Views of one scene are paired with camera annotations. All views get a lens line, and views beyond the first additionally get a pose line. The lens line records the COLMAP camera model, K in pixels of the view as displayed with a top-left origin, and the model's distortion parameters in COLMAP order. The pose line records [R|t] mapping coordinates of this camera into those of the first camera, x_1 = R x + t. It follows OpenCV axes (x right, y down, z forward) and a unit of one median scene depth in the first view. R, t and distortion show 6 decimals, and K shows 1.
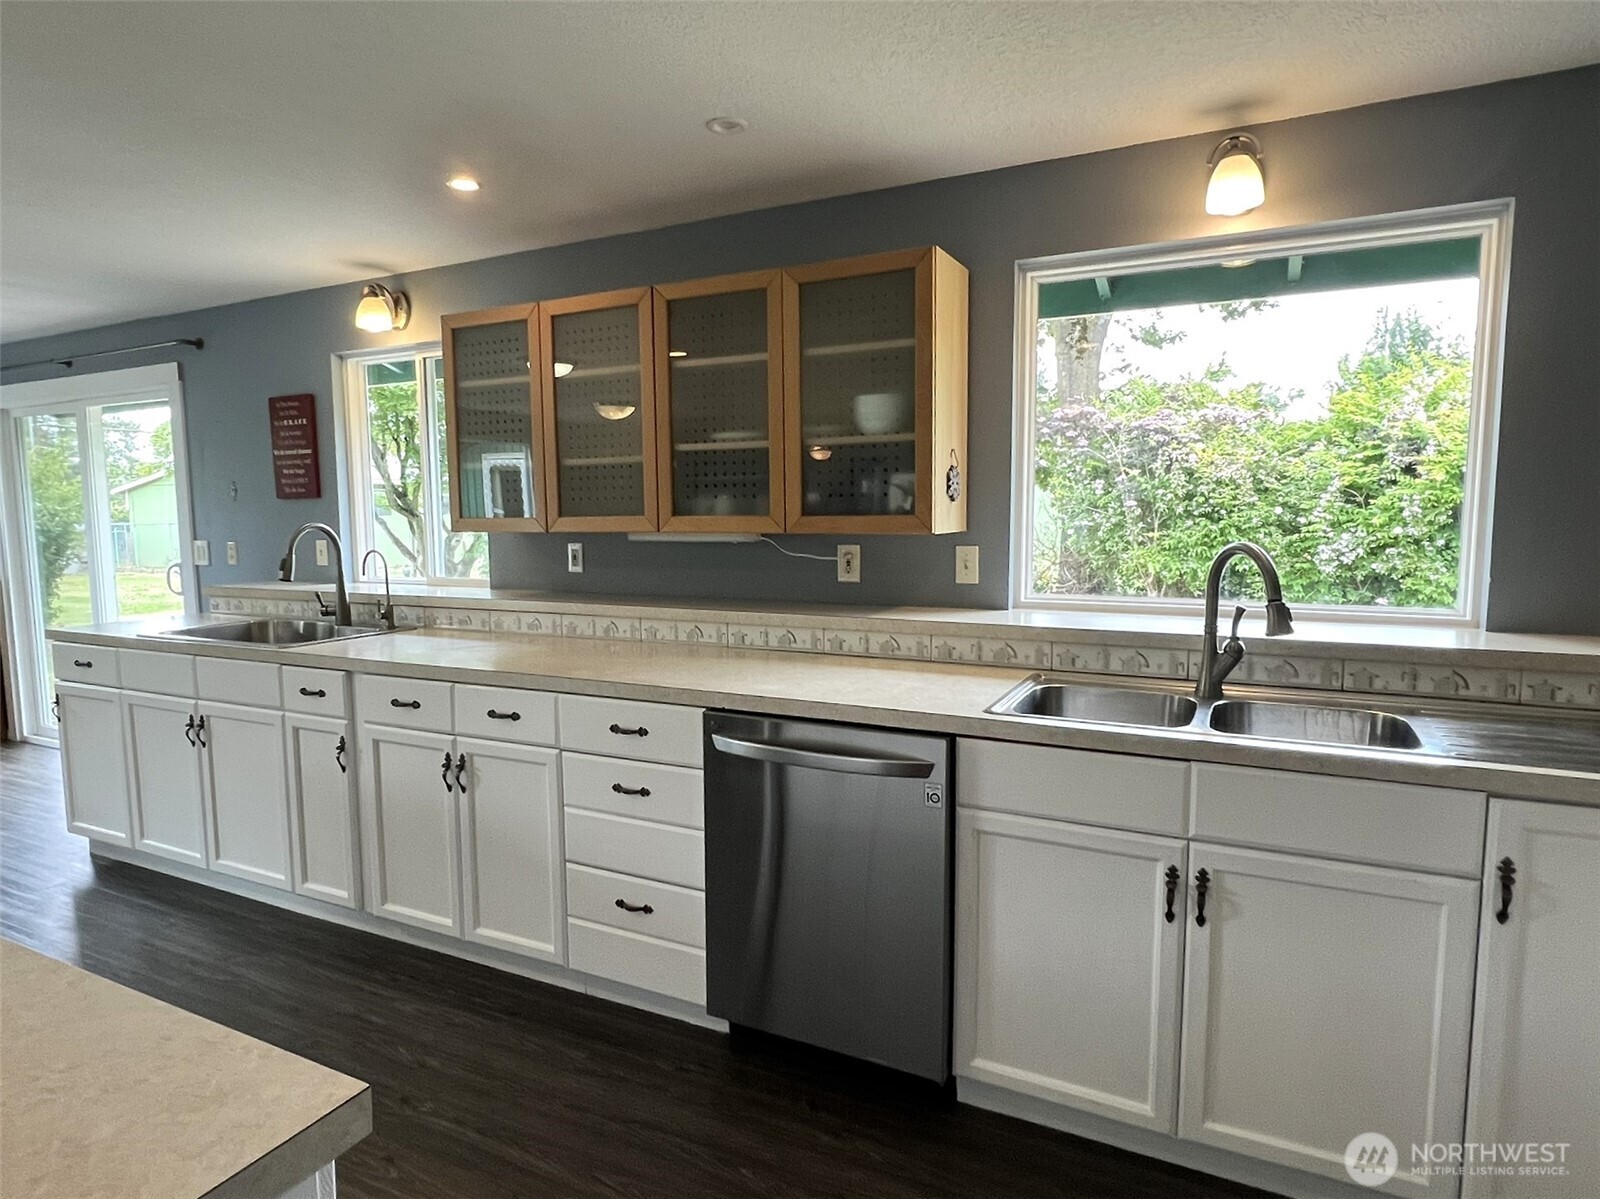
lens RADIAL K [[876.6, 0, 808.2], [0, 876.6, 601.6], [0, 0, 1]] dist [0.003446, 0.000859]
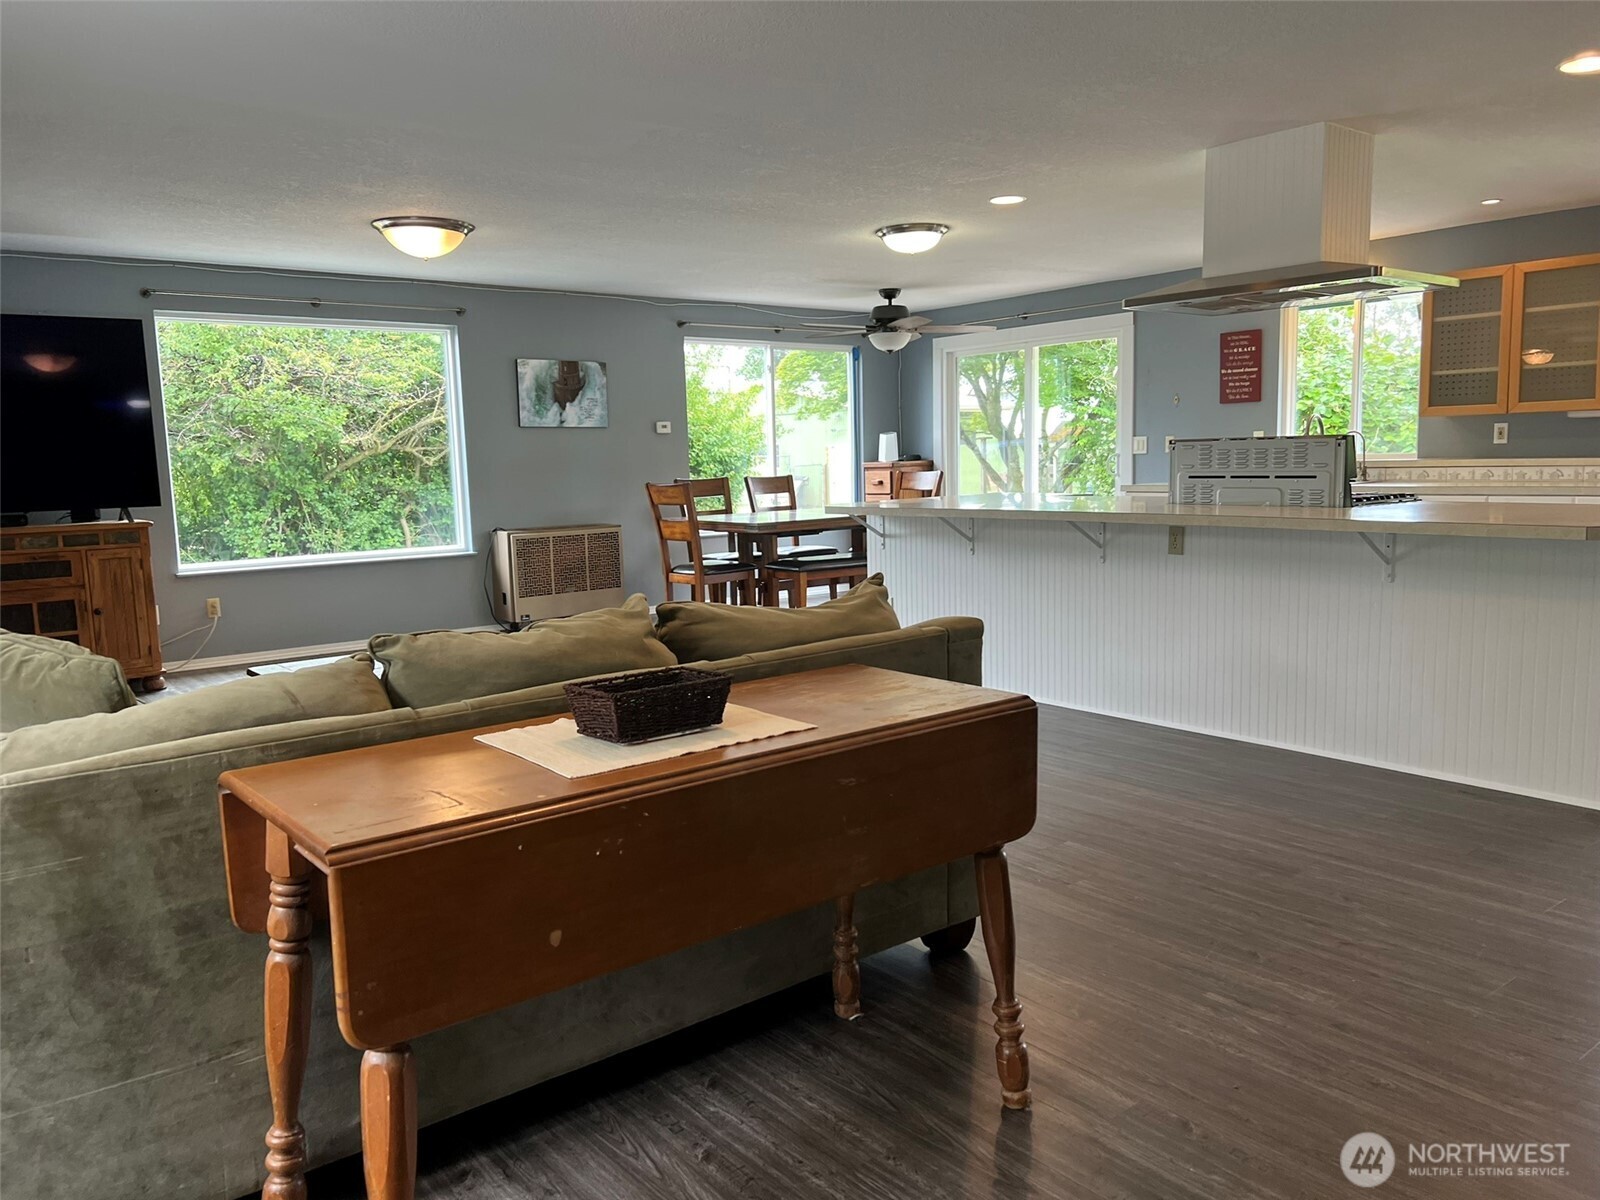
lens RADIAL K [[1209.5, 0, 795.9], [0, 1209.5, 597.4], [0, 0, 1]] dist [0.046857, -0.039700]
pose [[0.895159, 0.037890, -0.444134, -0.339723], [-0.026789, 0.999153, 0.031246, 0.160391], [0.444942, -0.016072, 0.895415, -1.129794]]
